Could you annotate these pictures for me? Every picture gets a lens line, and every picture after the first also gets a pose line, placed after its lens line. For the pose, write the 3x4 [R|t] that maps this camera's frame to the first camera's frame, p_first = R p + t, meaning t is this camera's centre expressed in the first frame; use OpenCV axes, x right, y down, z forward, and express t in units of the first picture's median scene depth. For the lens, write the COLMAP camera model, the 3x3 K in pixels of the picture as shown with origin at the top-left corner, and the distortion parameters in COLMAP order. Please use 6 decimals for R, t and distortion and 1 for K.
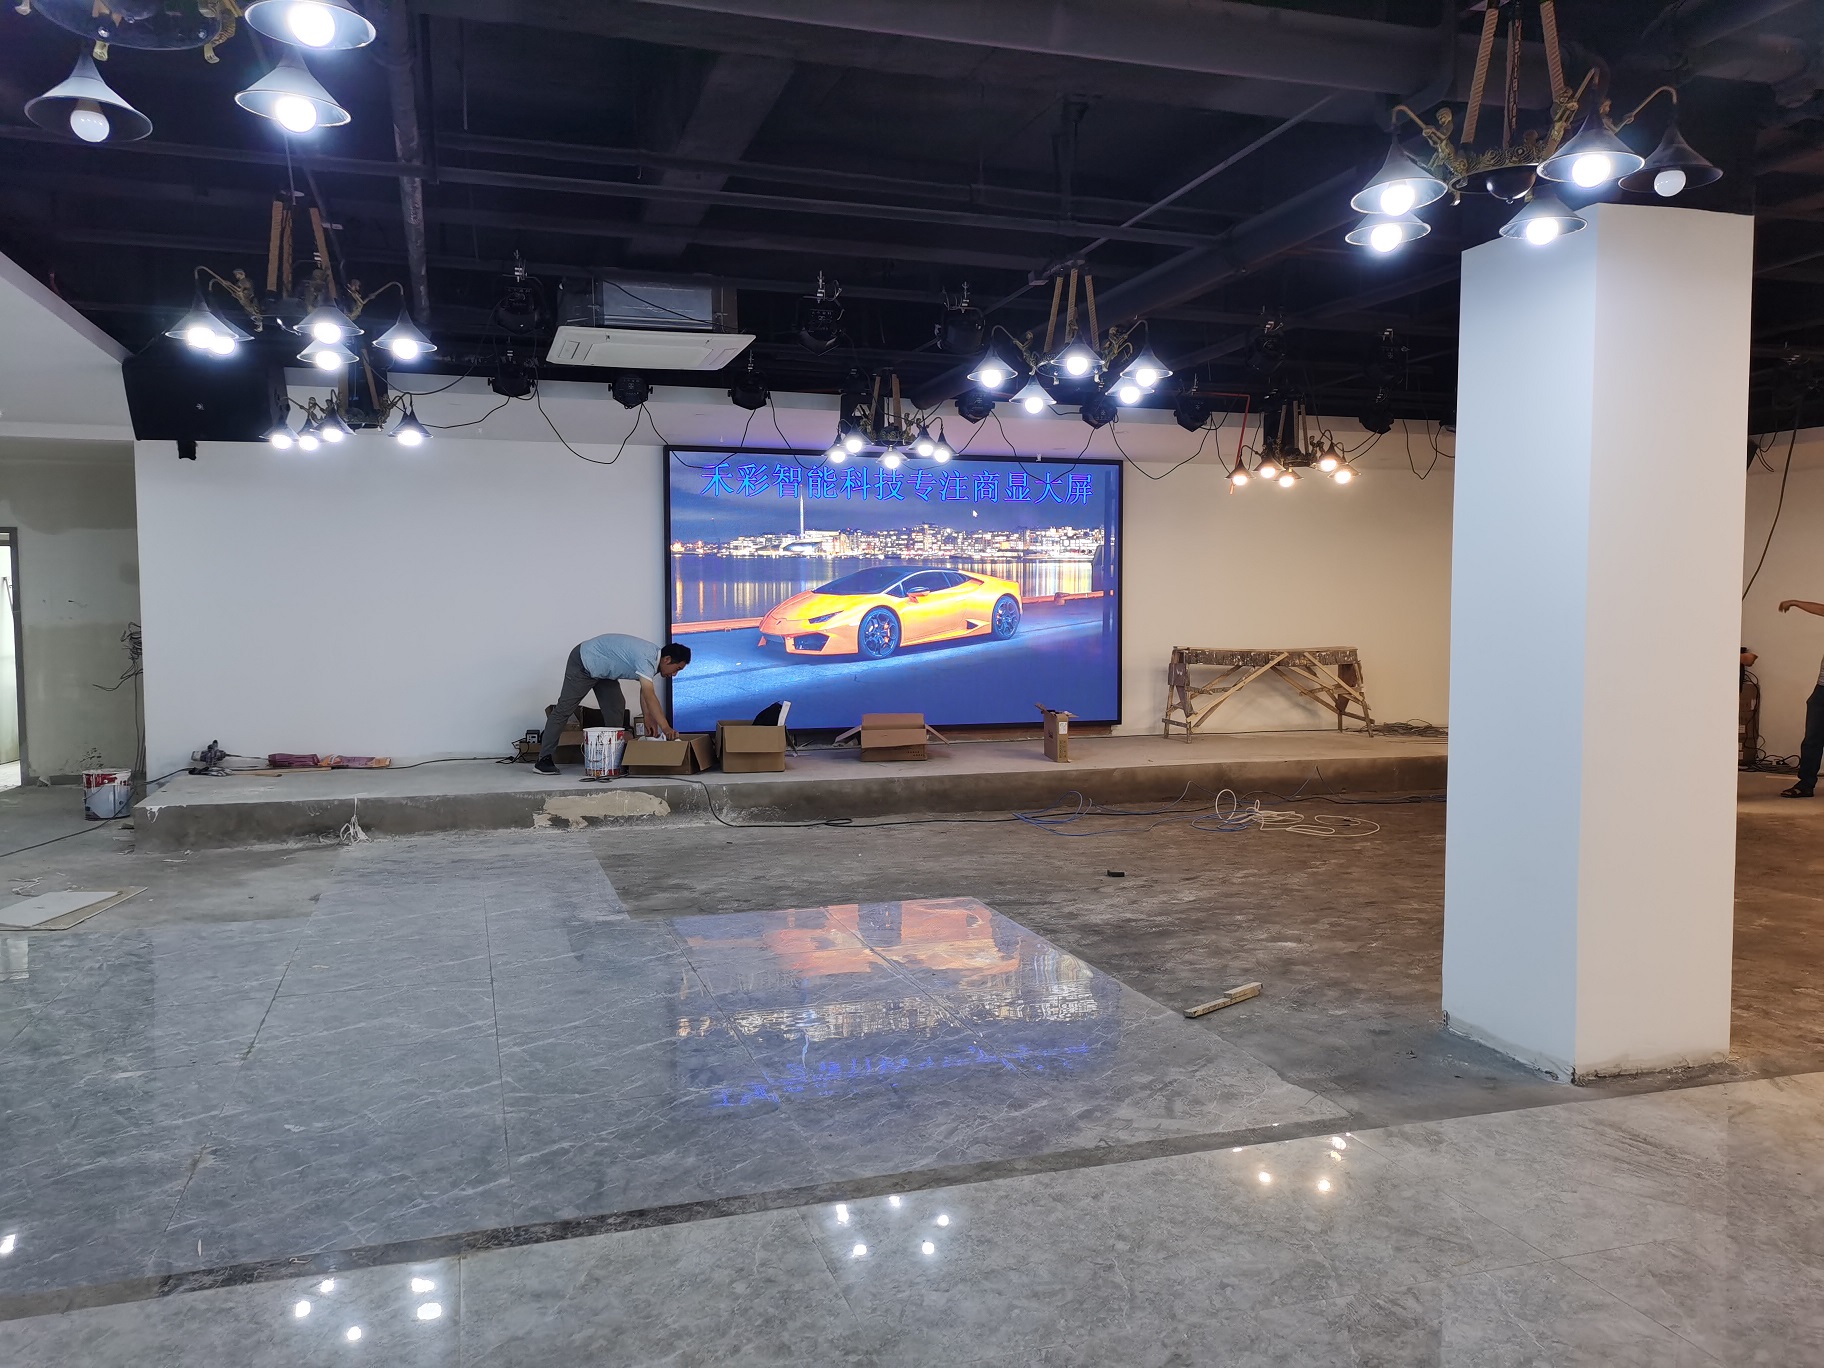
lens RADIAL K [[1412.8, 0, 912.0], [0, 1412.8, 684.0], [0, 0, 1]] dist [0.030666, -0.000137]
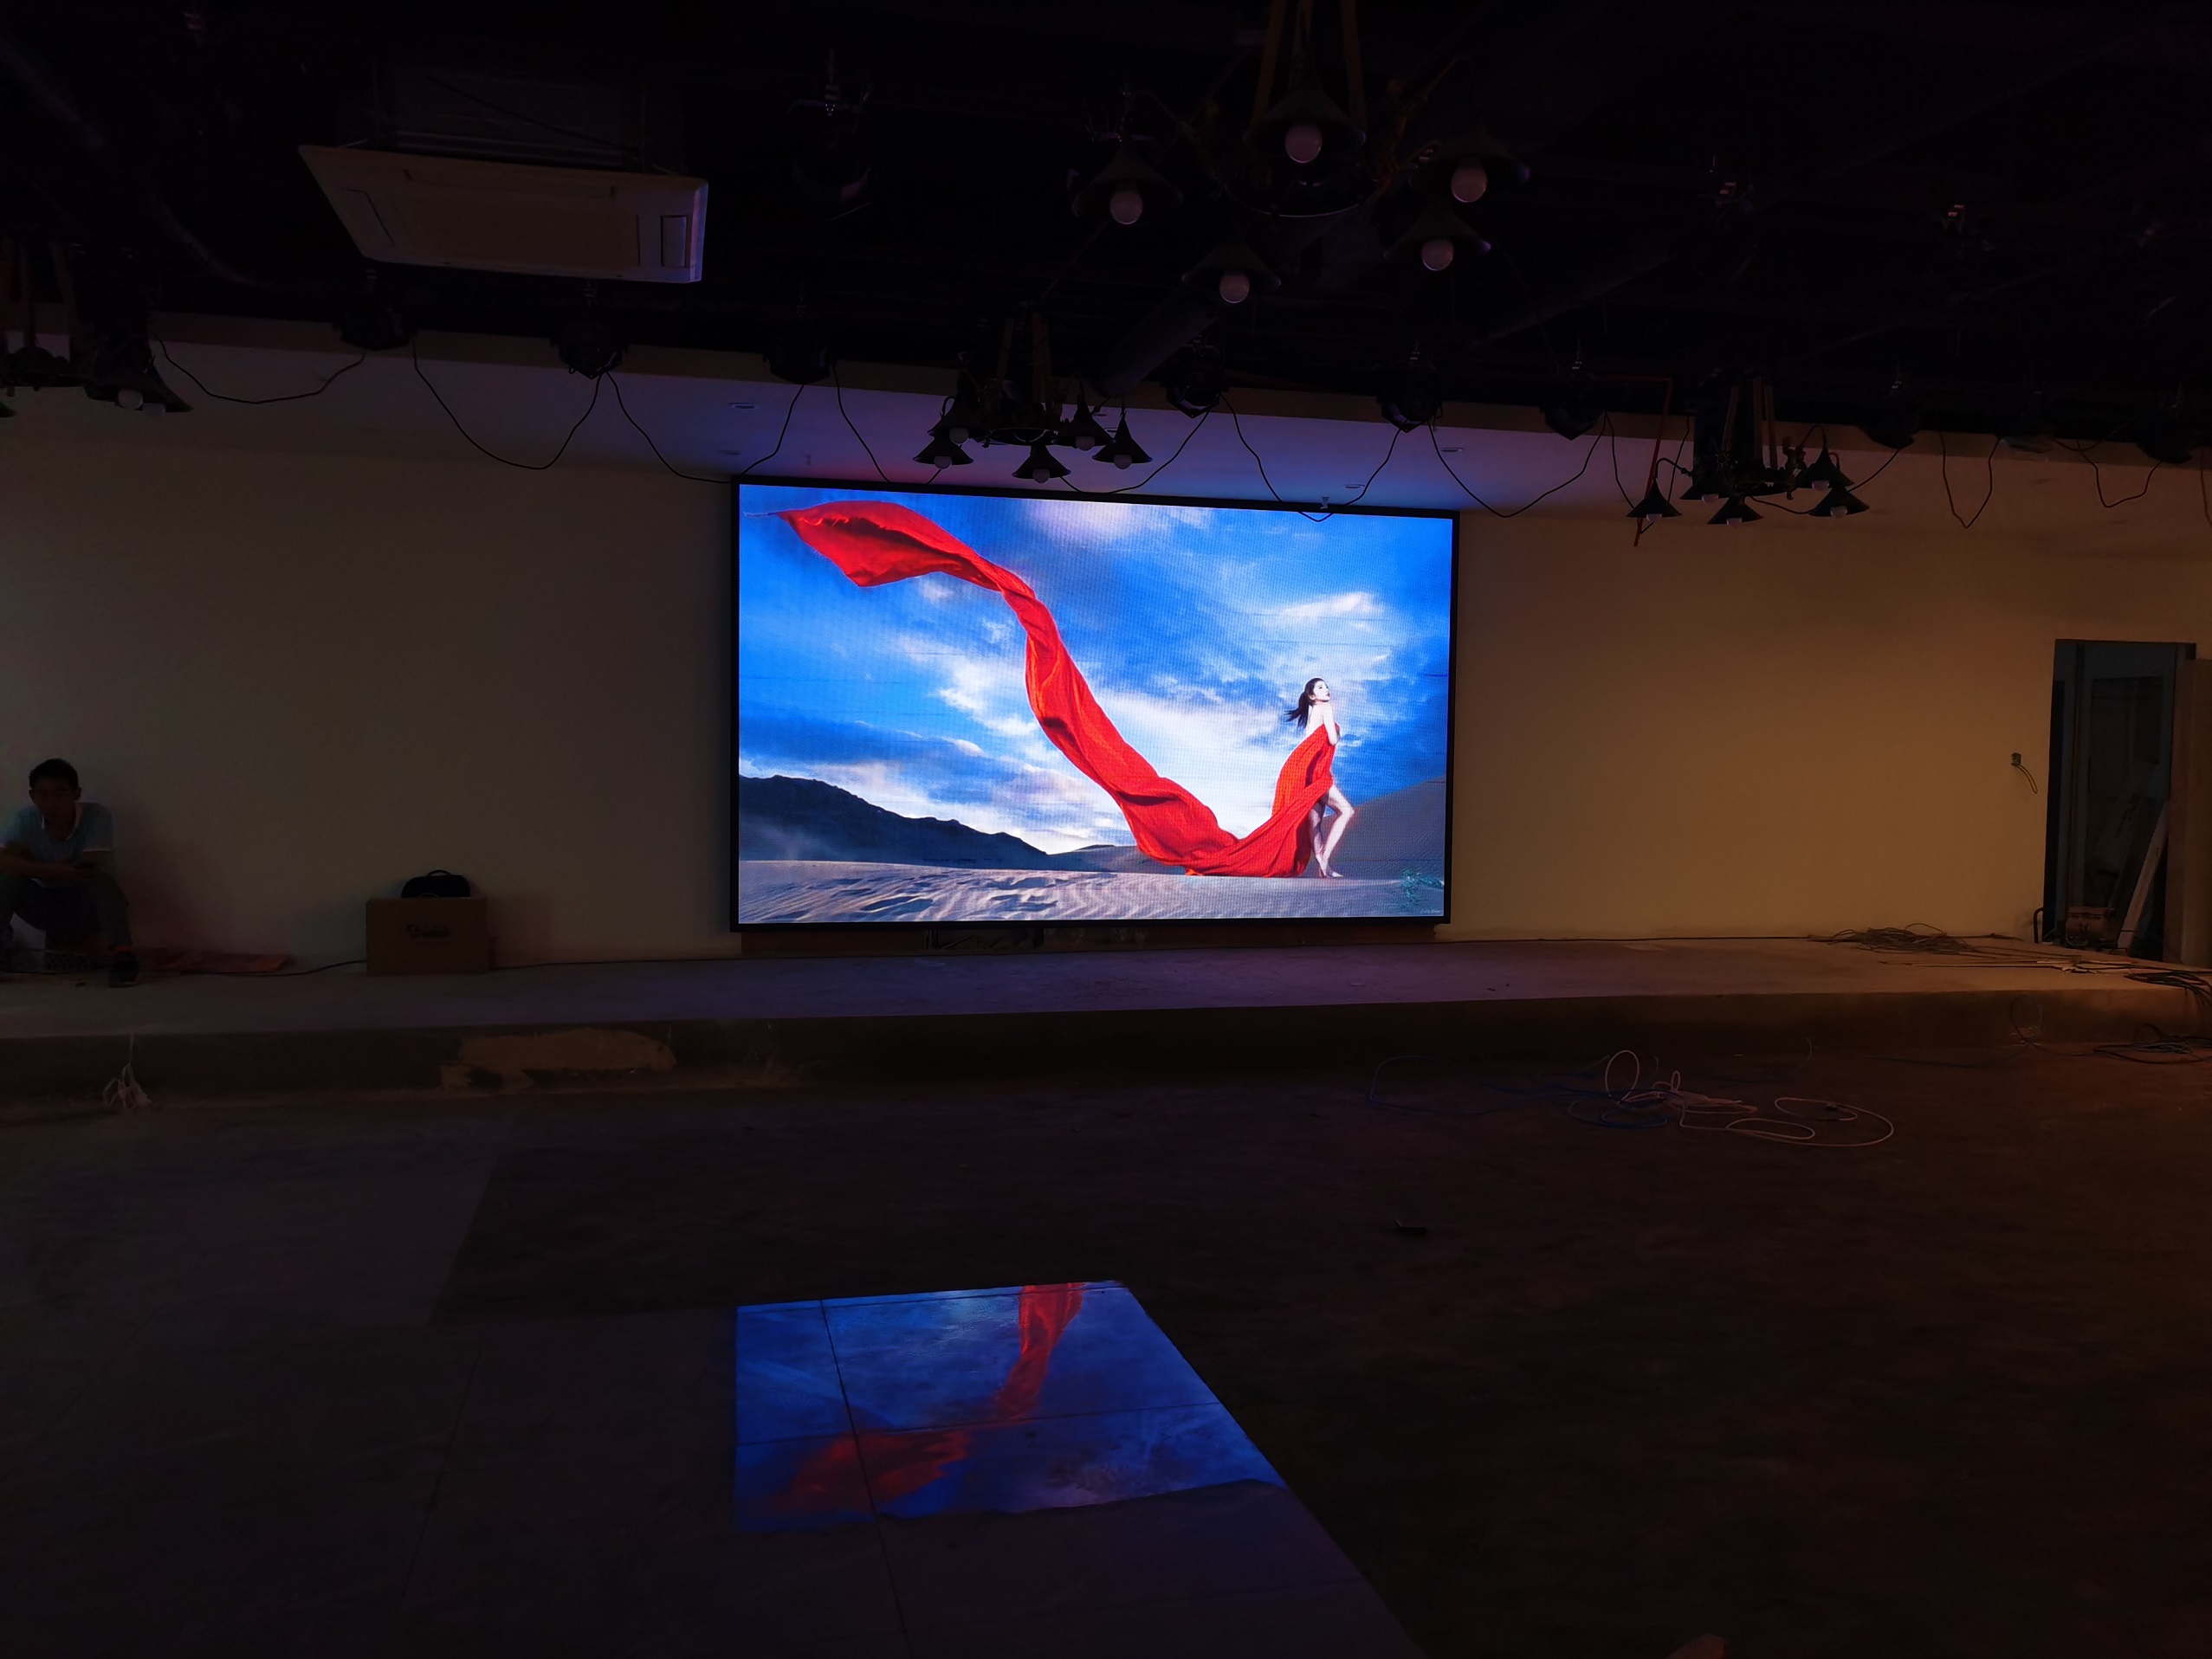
lens RADIAL K [[1706.6, 0, 1115.1], [0, 1706.6, 810.4], [0, 0, 1]] dist [0.020849, -0.002438]
pose [[0.997665, 0.017558, -0.066009, 0.061166], [-0.018961, 0.999606, -0.020686, -0.005864], [0.065620, 0.021889, 0.997605, 0.293917]]
